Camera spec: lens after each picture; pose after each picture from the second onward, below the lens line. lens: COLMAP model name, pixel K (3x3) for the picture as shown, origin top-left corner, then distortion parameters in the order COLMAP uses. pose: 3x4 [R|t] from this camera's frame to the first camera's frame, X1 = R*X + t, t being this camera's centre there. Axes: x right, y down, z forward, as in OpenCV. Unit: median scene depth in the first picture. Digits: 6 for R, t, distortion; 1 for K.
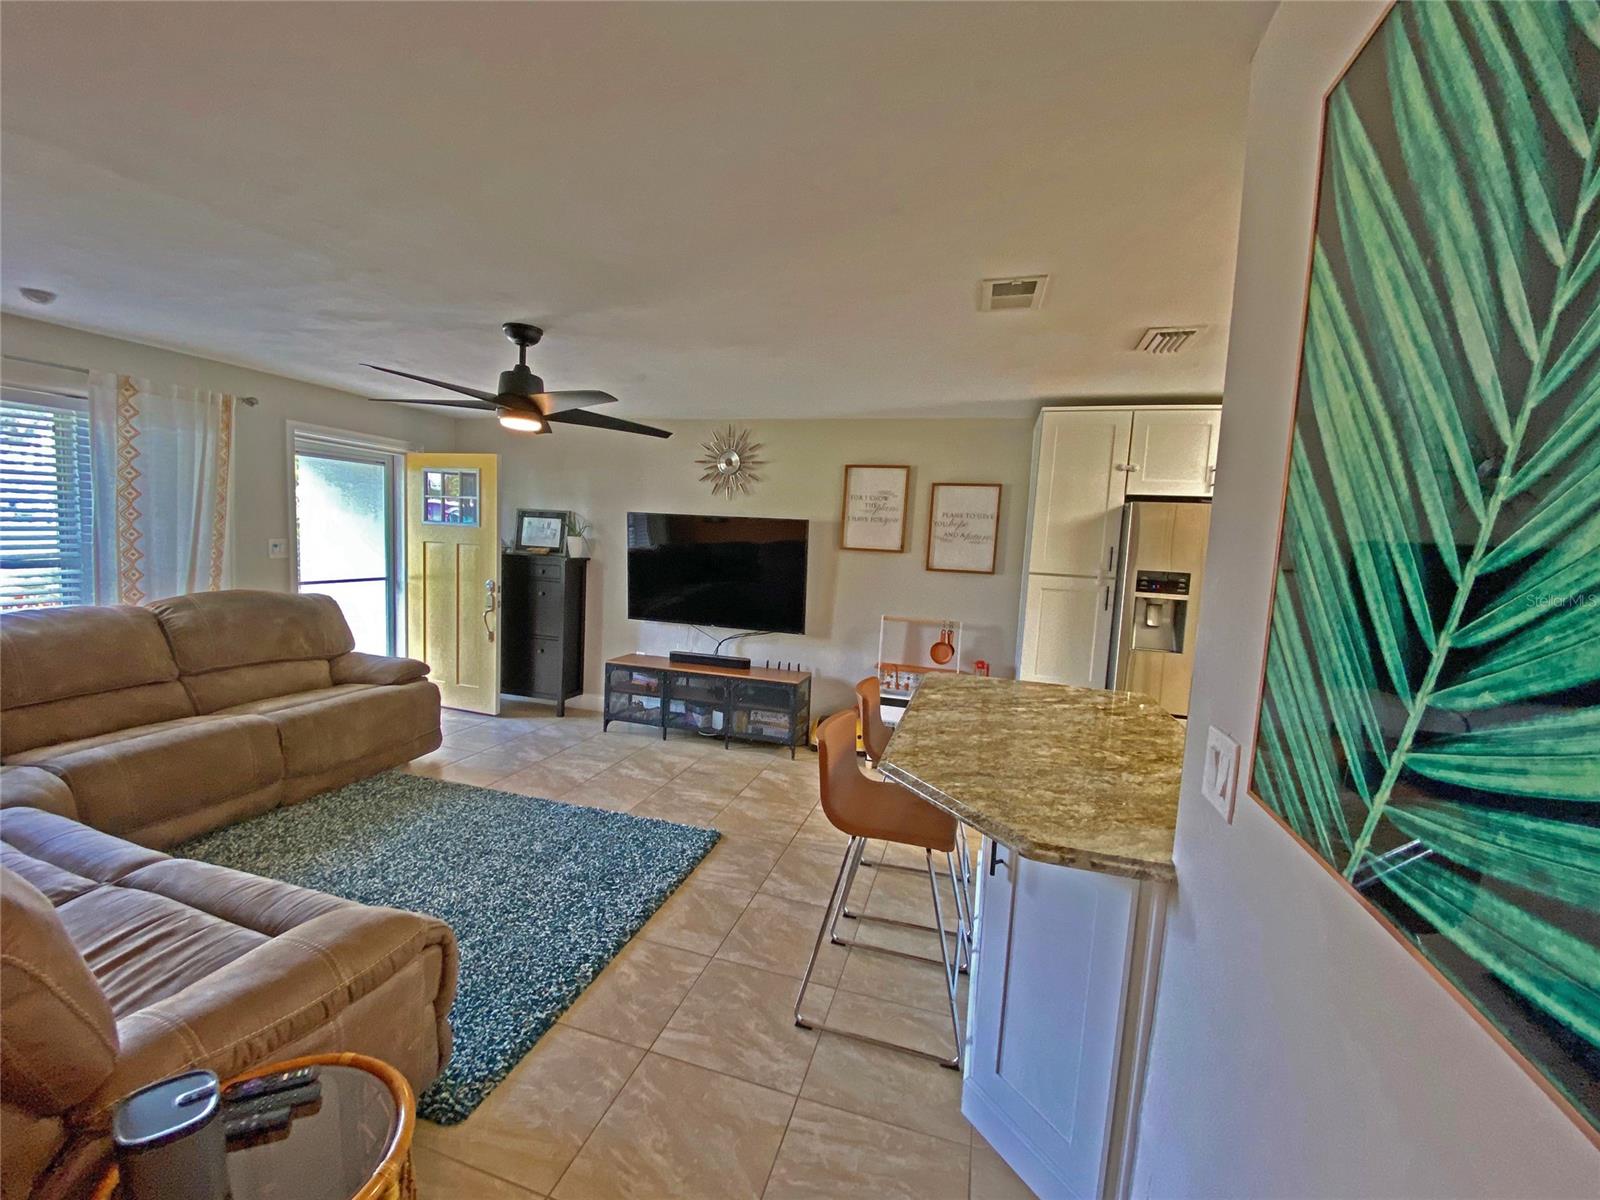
lens RADIAL K [[651.9, 0, 800.0], [0, 651.9, 600.0], [0, 0, 1]] dist [-0.020347, -0.000229]
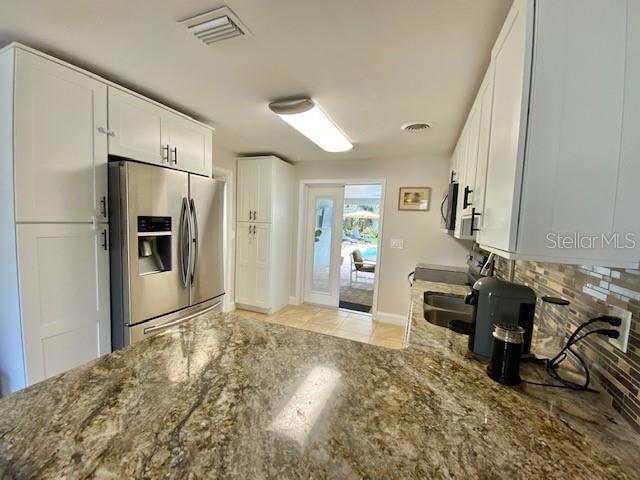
lens RADIAL K [[260.8, 0, 320.0], [0, 260.8, 240.0], [0, 0, 1]] dist [-0.020347, -0.000229]
pose [[0.095458, -0.127896, 0.987183, 0.047121], [0.055186, 0.990867, 0.123036, -0.046321], [-0.993903, 0.042734, 0.101644, 0.663534]]
